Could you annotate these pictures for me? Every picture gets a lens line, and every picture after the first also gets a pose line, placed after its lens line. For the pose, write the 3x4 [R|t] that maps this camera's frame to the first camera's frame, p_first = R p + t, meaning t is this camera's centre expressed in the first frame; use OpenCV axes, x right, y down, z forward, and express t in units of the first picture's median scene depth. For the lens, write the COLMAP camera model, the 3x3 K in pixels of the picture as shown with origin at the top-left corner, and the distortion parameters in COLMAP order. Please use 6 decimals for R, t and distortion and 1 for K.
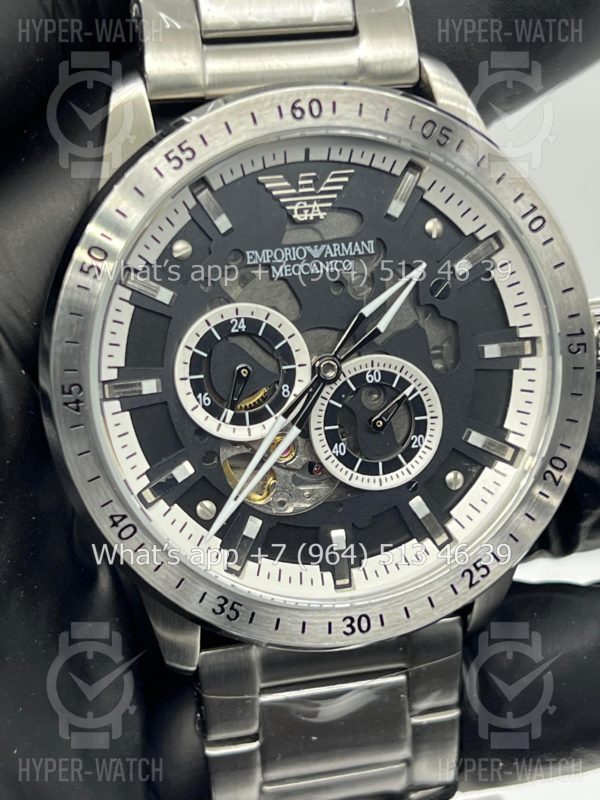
lens RADIAL K [[1856.2, 0, 283.9], [0, 1856.2, 394.1], [0, 0, 1]] dist [0.222636, 0.000000]
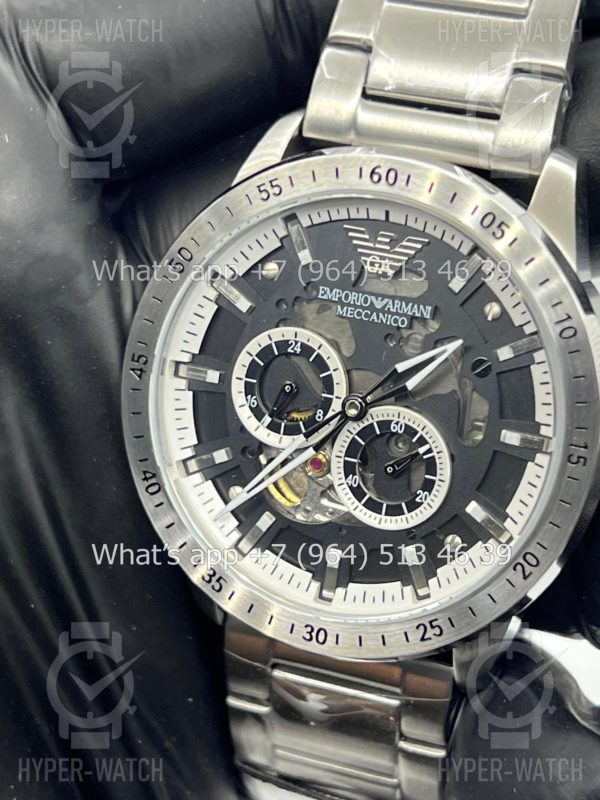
lens RADIAL K [[1856.2, 0, 328.5], [0, 1856.2, 393.8], [0, 0, 1]] dist [0.222636, 0.000000]
pose [[0.814923, 0.288022, -0.502935, 0.562353], [-0.268330, 0.956667, 0.113082, -0.141617], [0.513712, 0.042799, 0.856895, 0.043613]]
